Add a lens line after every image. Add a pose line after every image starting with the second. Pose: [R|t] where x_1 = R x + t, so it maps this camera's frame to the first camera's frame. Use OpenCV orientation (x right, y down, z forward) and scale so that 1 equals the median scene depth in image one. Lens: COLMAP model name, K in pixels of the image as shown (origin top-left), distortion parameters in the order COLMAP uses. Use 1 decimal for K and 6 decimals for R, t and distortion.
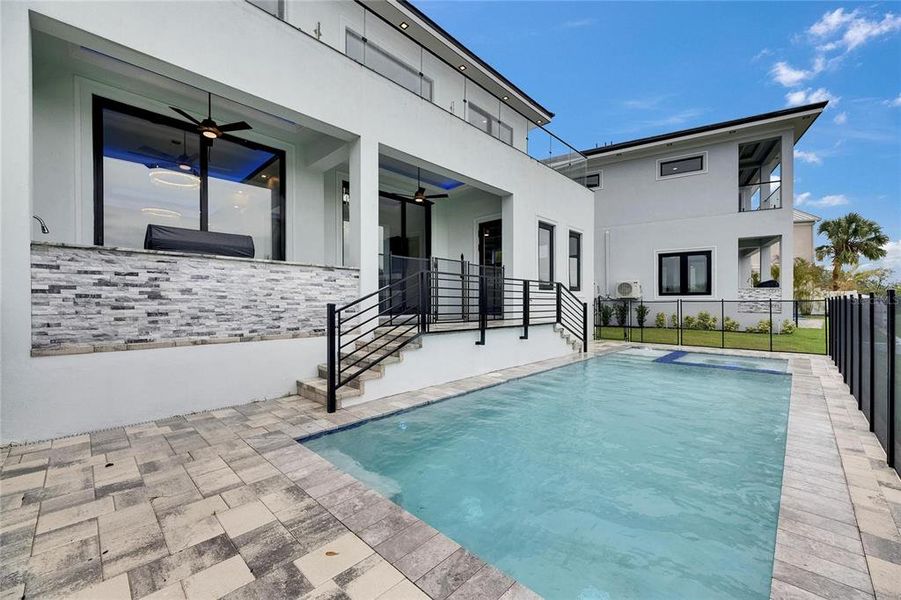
lens RADIAL K [[360.8, 0, 449.6], [0, 360.8, 302.4], [0, 0, 1]] dist [0.007554, -0.000556]
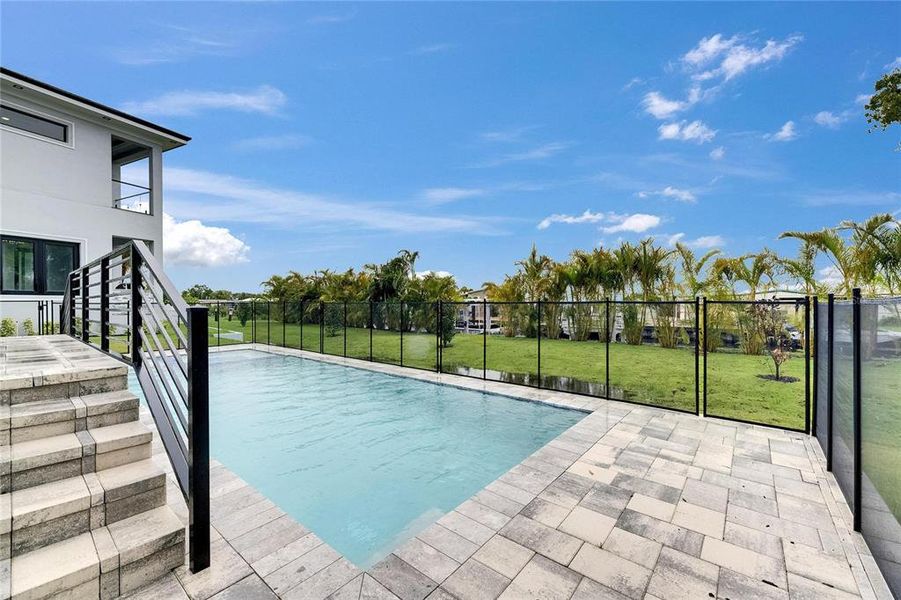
lens RADIAL K [[358.7, 0, 452.4], [0, 358.7, 312.7], [0, 0, 1]] dist [0.007166, -0.000914]
pose [[-0.084667, -0.022163, 0.996163, -1.406659], [-0.001963, 0.999754, 0.022076, -0.001232], [-0.996407, -0.000086, -0.084690, 1.368587]]
